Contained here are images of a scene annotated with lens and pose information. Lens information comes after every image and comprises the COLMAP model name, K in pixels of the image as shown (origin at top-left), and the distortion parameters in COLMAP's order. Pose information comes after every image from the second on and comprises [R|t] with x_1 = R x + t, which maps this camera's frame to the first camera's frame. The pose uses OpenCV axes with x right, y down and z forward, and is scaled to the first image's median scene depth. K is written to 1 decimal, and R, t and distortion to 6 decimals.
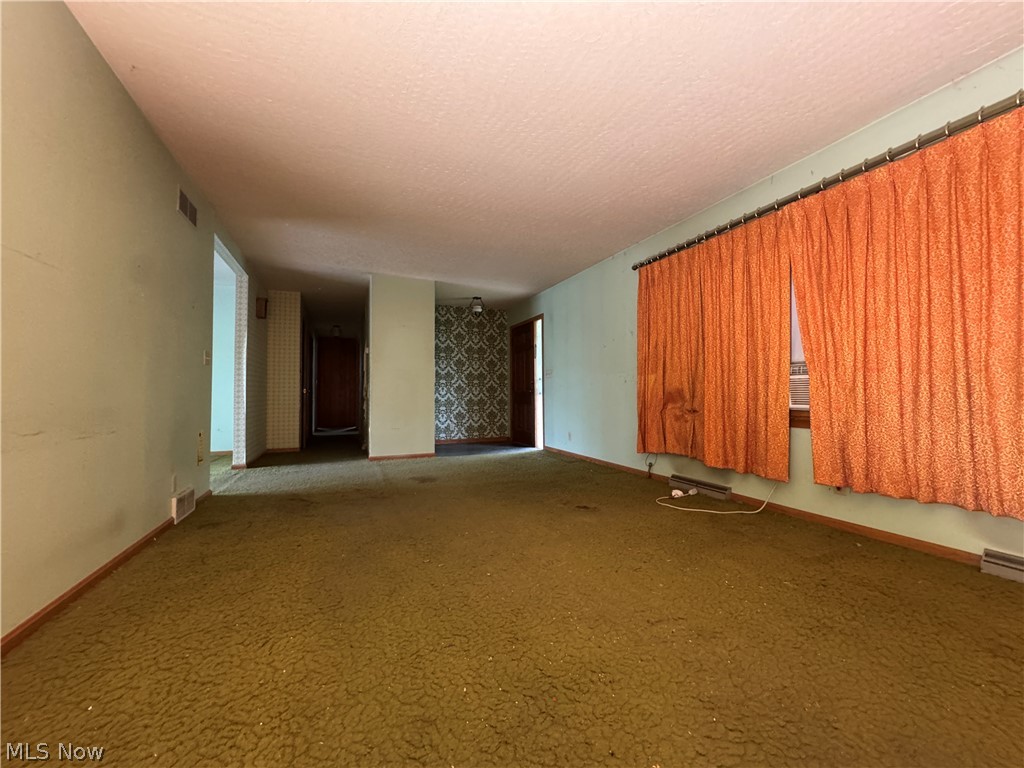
lens RADIAL K [[407.9, 0, 512.0], [0, 407.9, 384.0], [0, 0, 1]] dist [-0.000054, -0.000003]
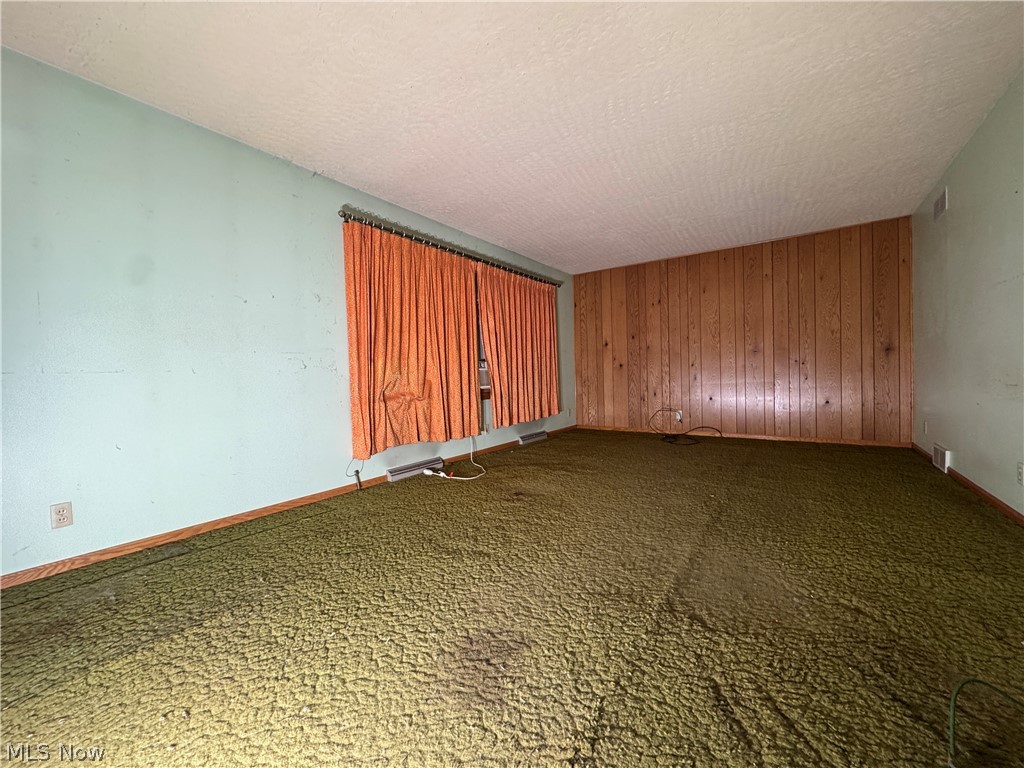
lens RADIAL K [[407.9, 0, 512.0], [0, 407.9, 384.0], [0, 0, 1]] dist [-0.000054, -0.000003]
pose [[-0.537511, 0.001875, 0.843255, -0.694913], [0.011734, 0.999917, 0.005256, 0.036650], [-0.843175, 0.012720, -0.537488, 1.666530]]
